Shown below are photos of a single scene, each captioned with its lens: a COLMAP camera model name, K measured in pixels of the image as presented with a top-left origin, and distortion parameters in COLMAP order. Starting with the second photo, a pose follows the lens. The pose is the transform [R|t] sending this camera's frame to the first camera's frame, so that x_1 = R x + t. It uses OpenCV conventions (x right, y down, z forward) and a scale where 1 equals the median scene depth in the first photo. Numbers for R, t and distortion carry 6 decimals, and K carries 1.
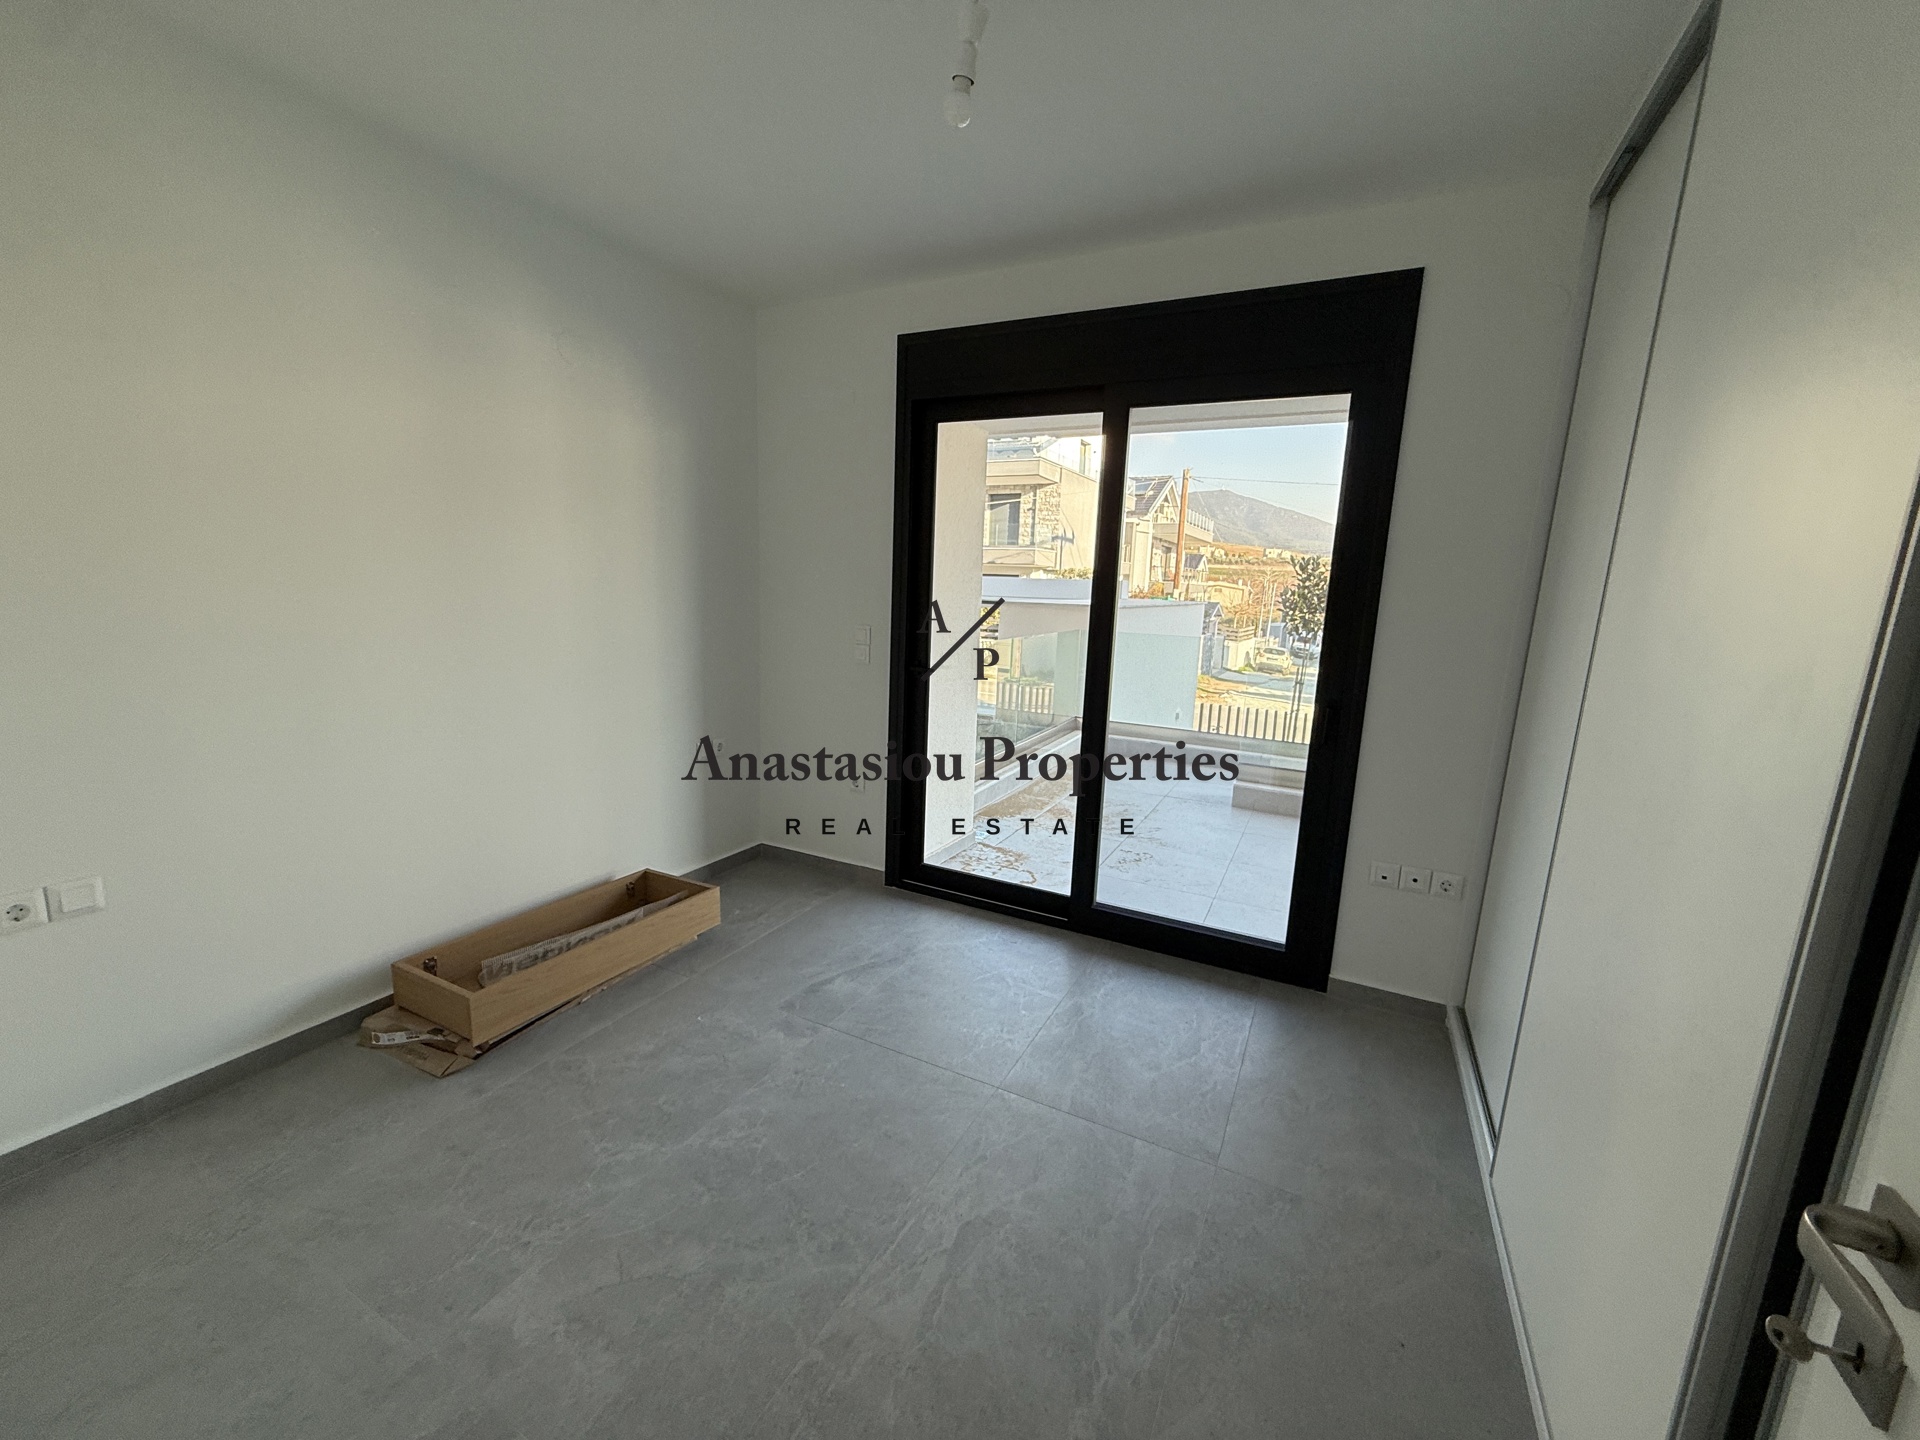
lens RADIAL K [[764.9, 0, 954.2], [0, 764.9, 717.3], [0, 0, 1]] dist [0.000451, -0.000114]
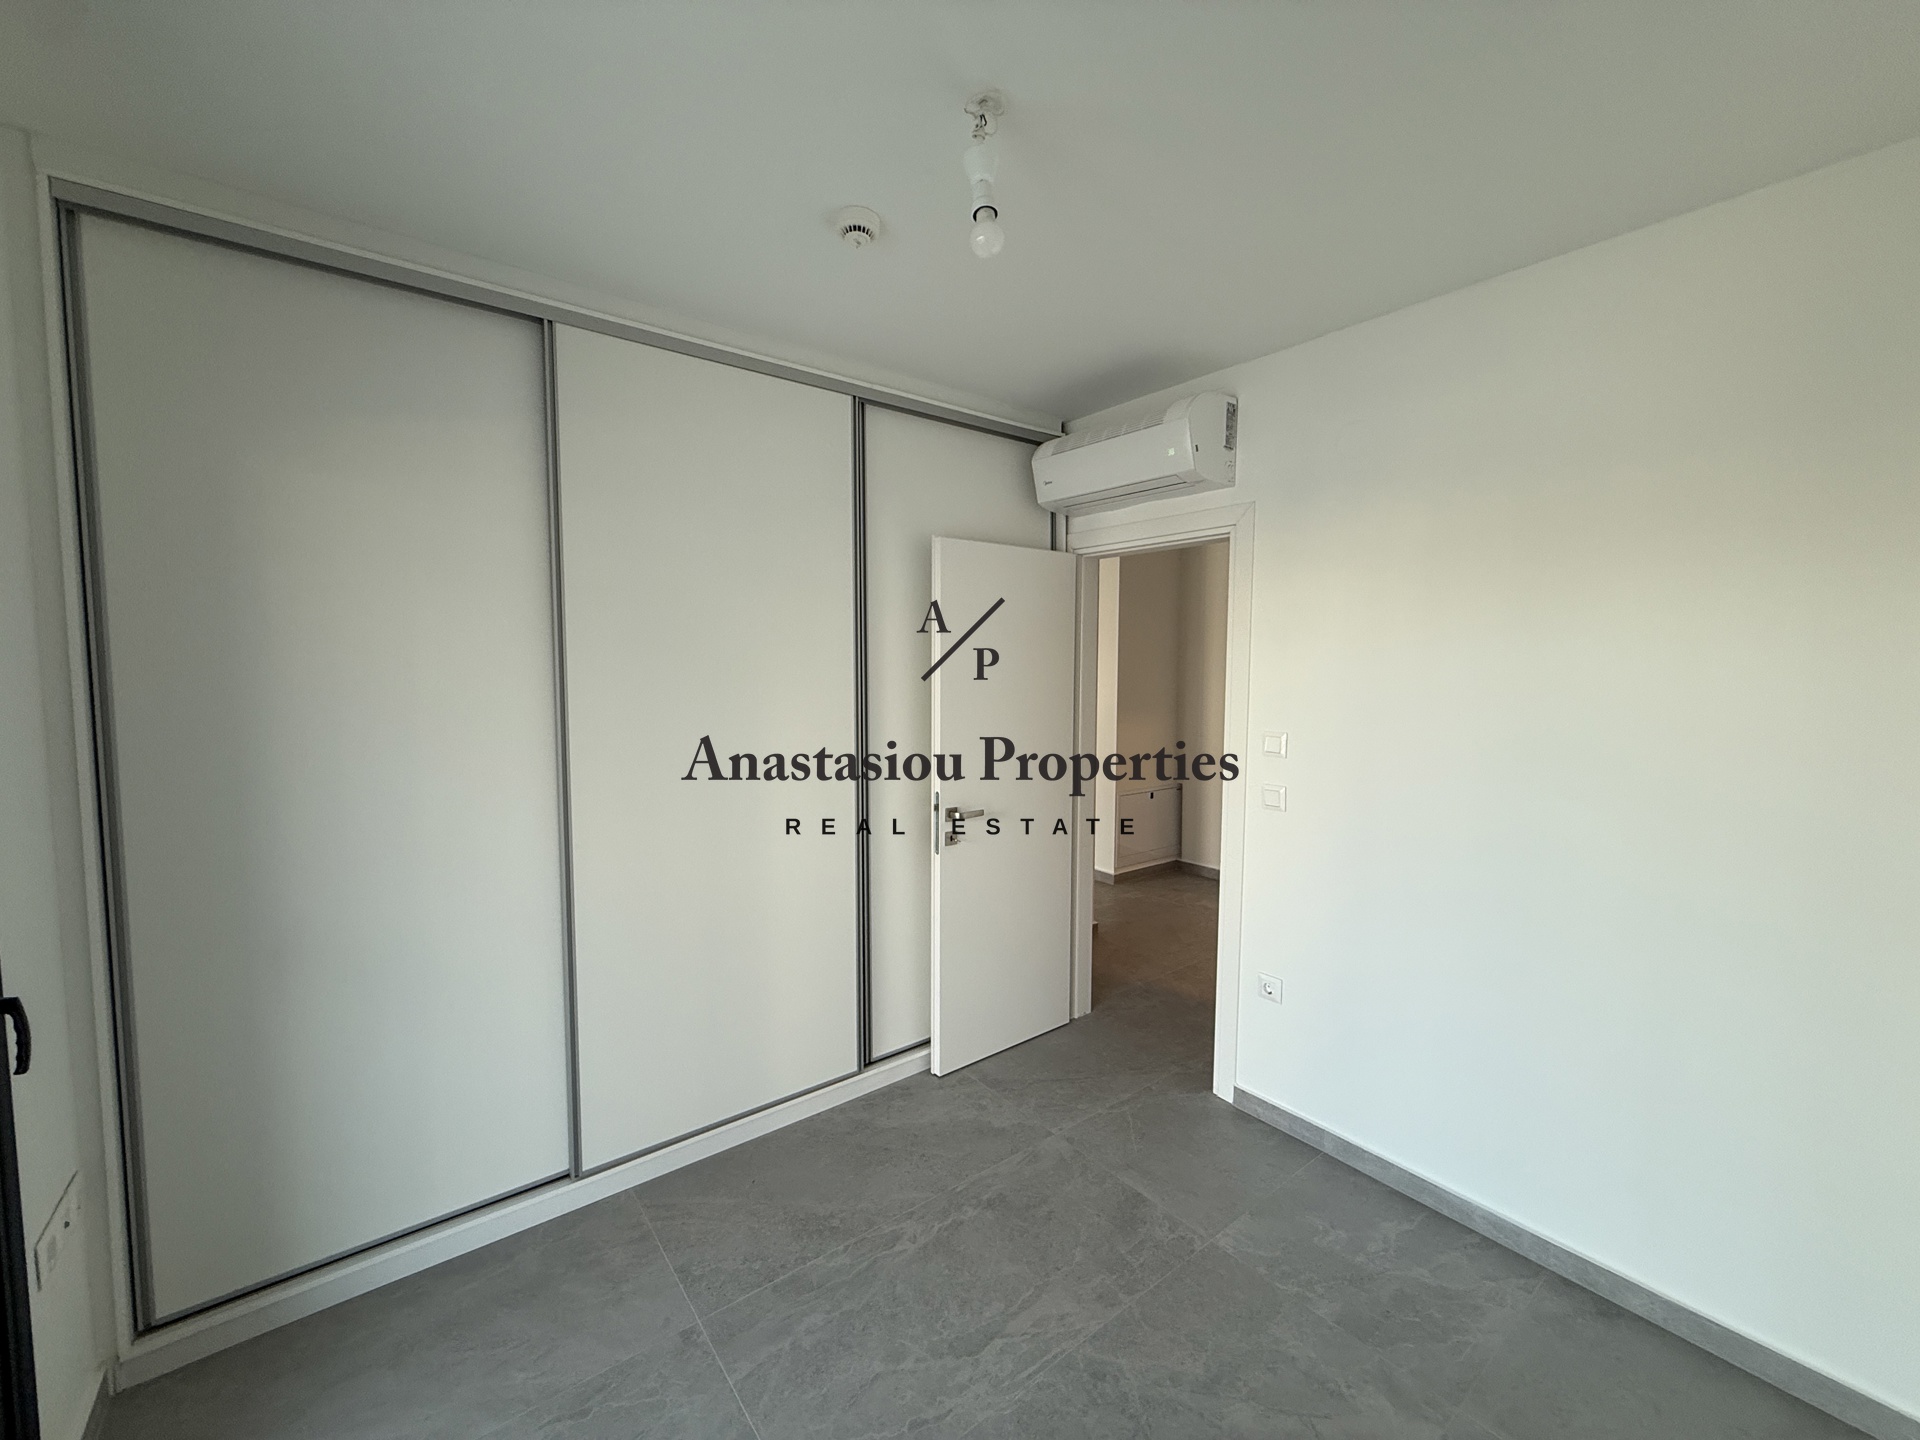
lens RADIAL K [[764.9, 0, 954.2], [0, 764.9, 717.3], [0, 0, 1]] dist [0.000451, -0.000114]
pose [[-0.906146, -0.068468, 0.417386, -0.336050], [0.041017, 0.967936, 0.247827, -0.423777], [-0.420971, 0.241687, -0.874283, 1.724176]]
